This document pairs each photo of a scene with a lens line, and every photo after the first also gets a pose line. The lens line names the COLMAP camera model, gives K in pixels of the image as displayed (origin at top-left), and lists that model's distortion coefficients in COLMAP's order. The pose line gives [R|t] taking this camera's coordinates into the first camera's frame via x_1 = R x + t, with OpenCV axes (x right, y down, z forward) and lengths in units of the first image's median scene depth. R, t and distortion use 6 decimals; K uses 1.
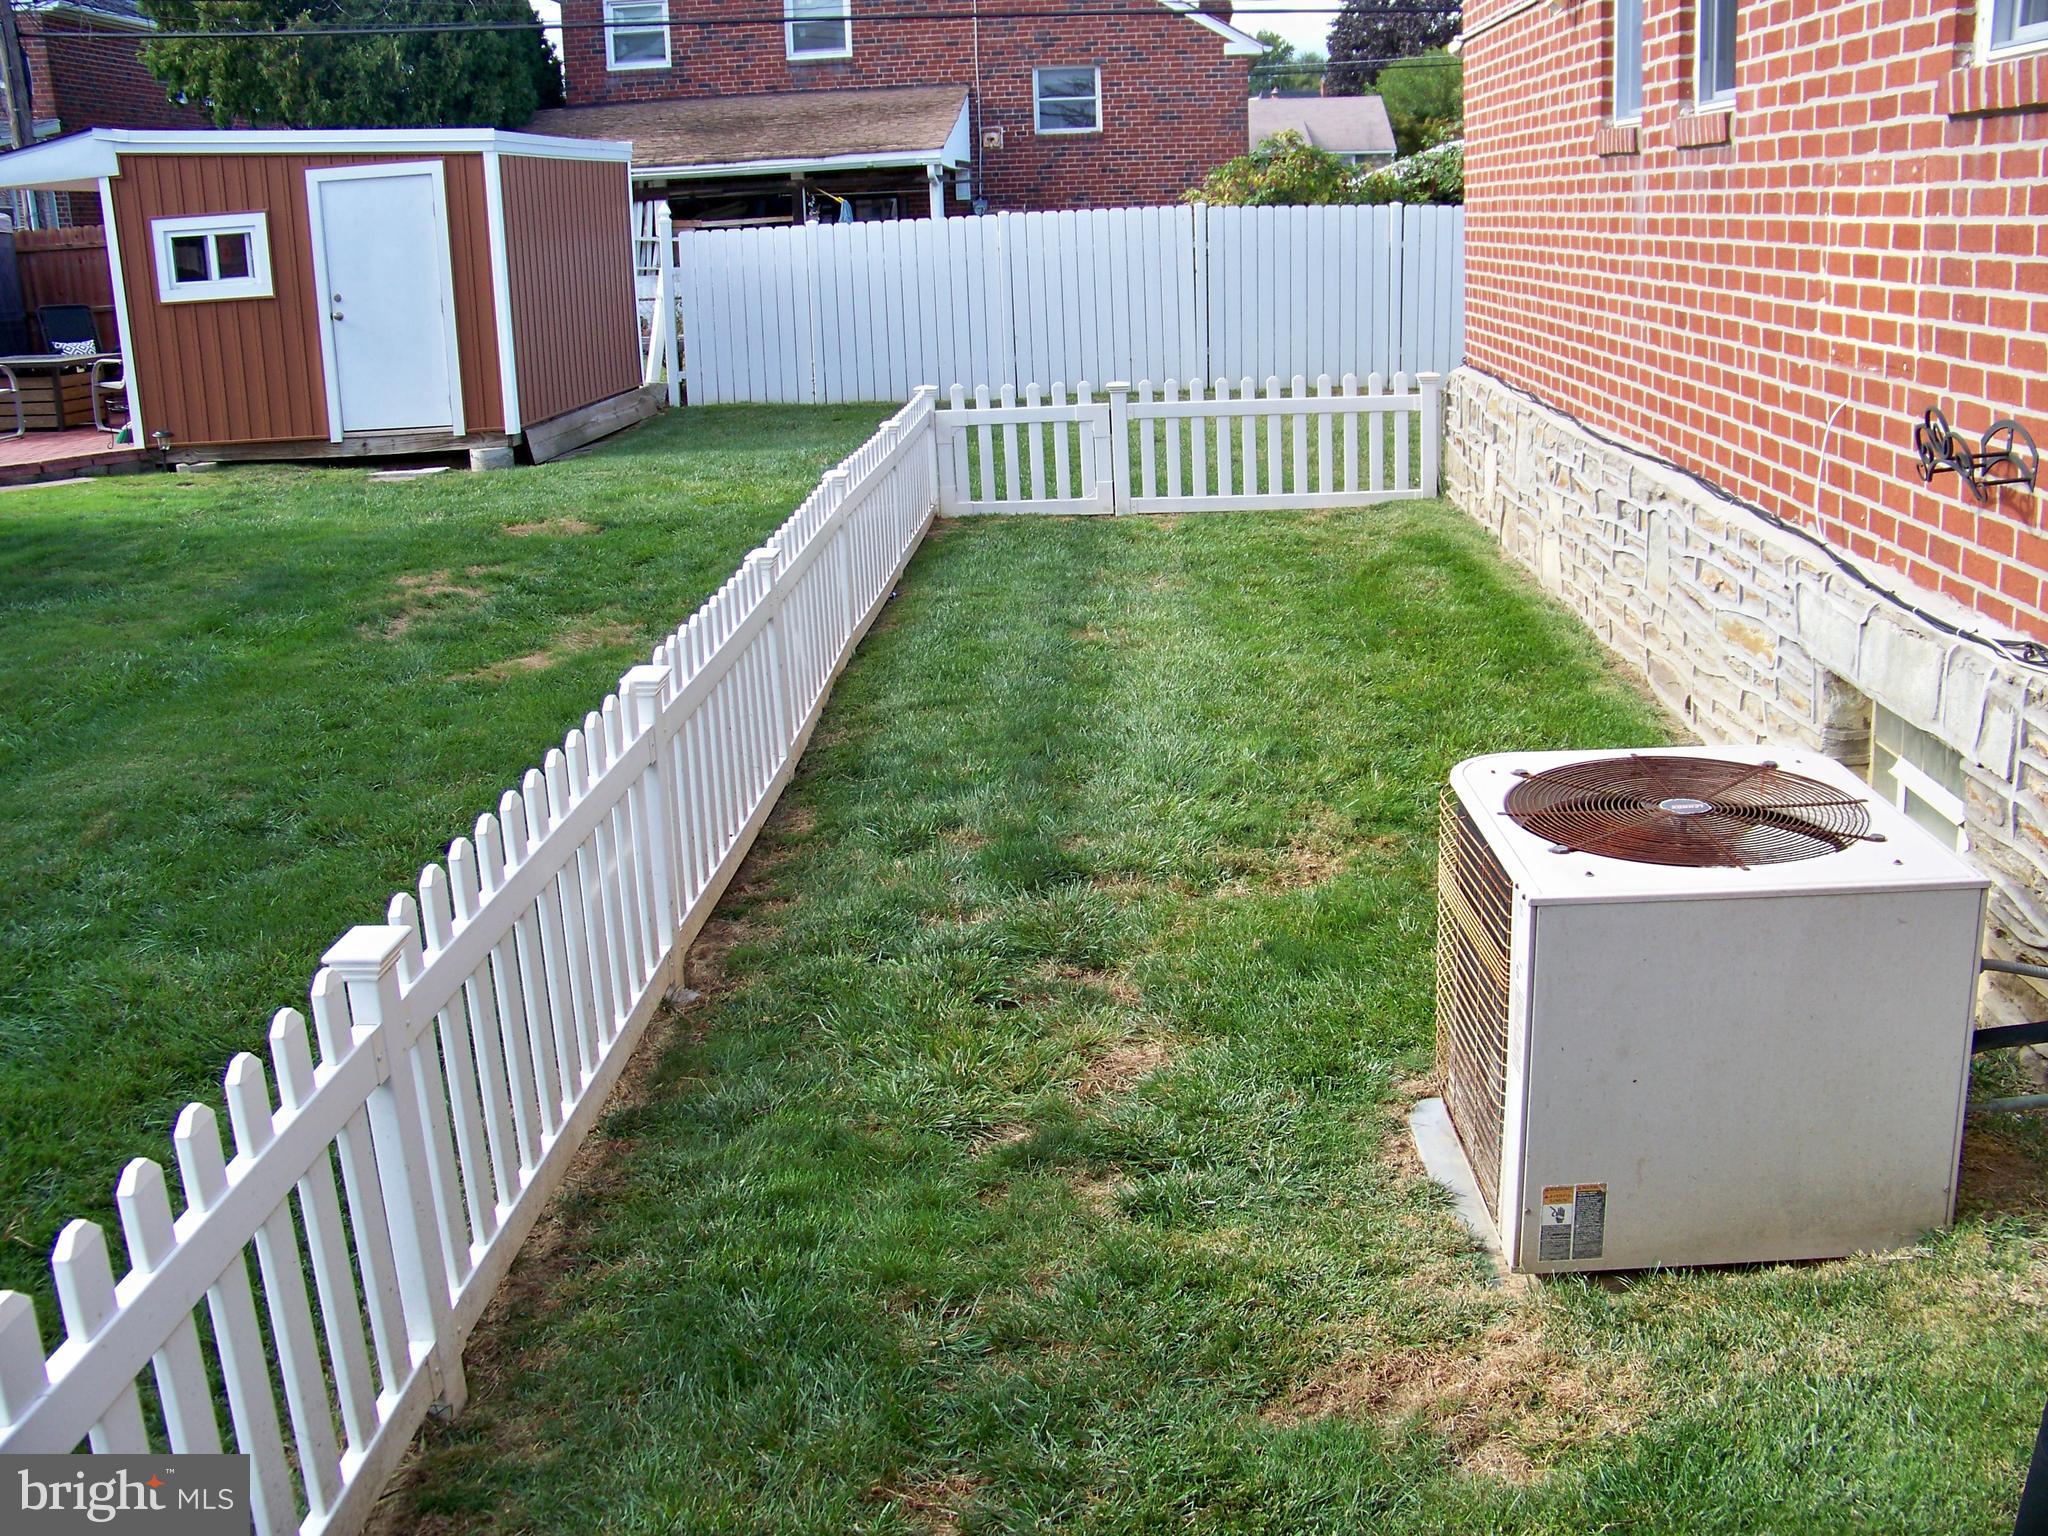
lens RADIAL K [[2027.2, 0, 1032.3], [0, 2027.2, 717.6], [0, 0, 1]] dist [-0.255728, 0.293916]
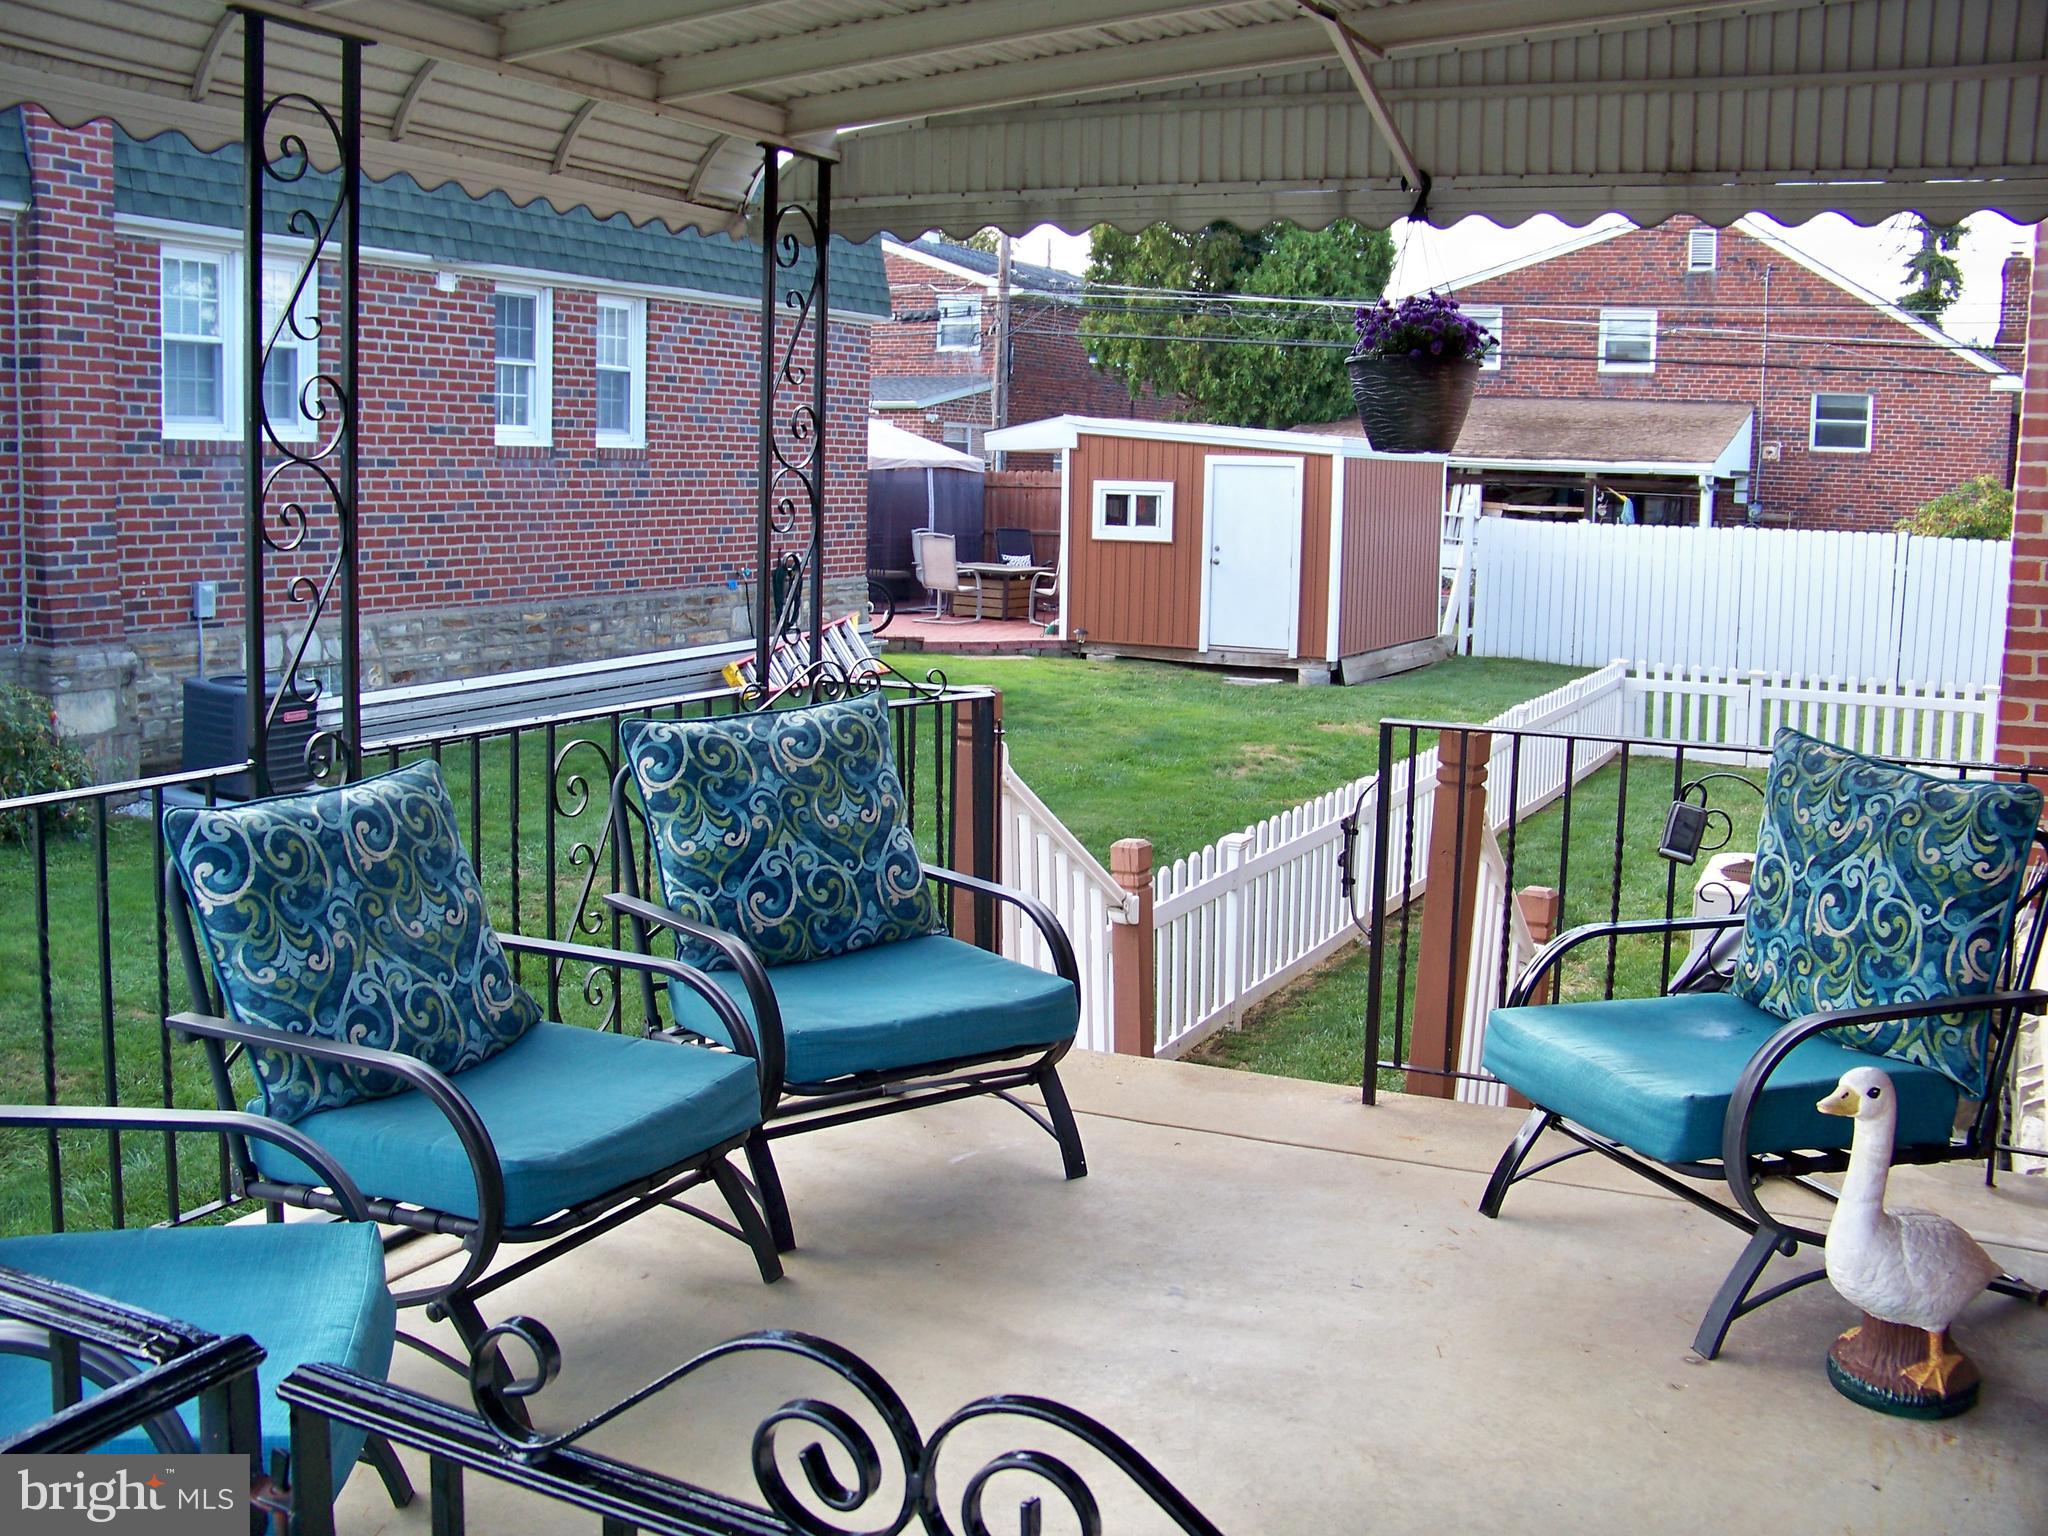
lens RADIAL K [[2027.2, 0, 1032.3], [0, 2027.2, 717.6], [0, 0, 1]] dist [-0.255728, 0.293916]
pose [[0.914236, 0.107487, -0.390665, 0.094317], [-0.153709, 0.984105, -0.088945, 0.049212], [0.374895, 0.141365, 0.916226, -0.334979]]
